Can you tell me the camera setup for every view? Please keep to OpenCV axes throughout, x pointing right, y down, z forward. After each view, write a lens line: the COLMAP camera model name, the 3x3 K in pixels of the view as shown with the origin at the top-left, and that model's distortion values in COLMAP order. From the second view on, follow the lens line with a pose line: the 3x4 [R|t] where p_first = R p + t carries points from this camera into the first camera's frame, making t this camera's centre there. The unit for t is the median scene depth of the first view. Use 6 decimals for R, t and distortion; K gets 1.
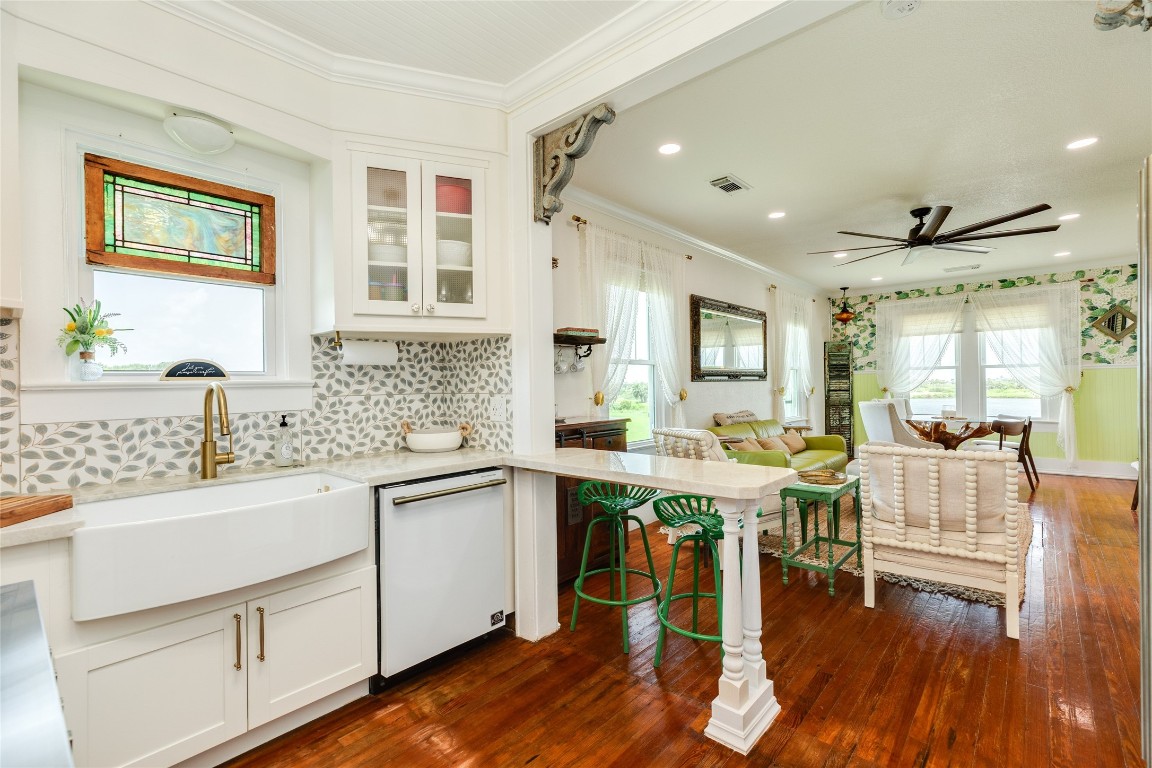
lens RADIAL K [[511.0, 0, 576.8], [0, 511.0, 380.2], [0, 0, 1]] dist [0.001477, 0.000017]
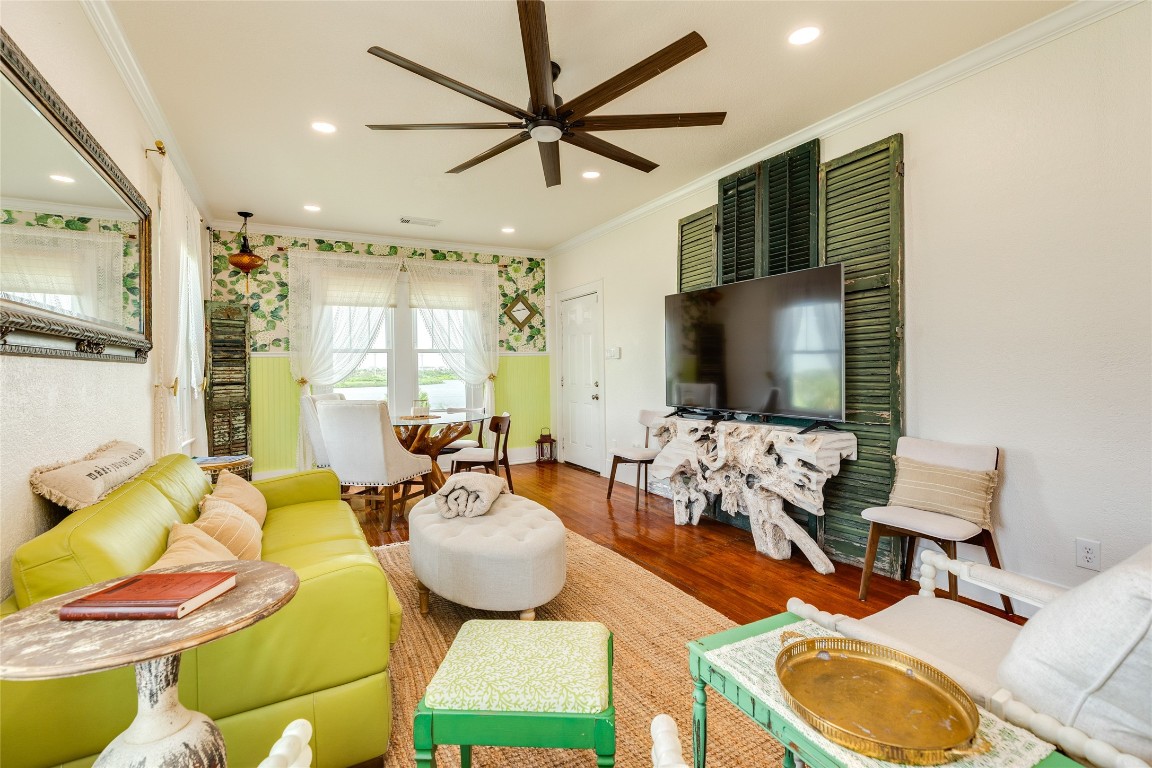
lens RADIAL K [[535.9, 0, 575.0], [0, 535.9, 369.0], [0, 0, 1]] dist [-0.001288, -0.000138]
pose [[0.334368, 0.015362, 0.942317, 0.076021], [0.011369, 0.999729, -0.020332, 0.025641], [-0.942374, 0.017512, 0.334102, 0.526685]]
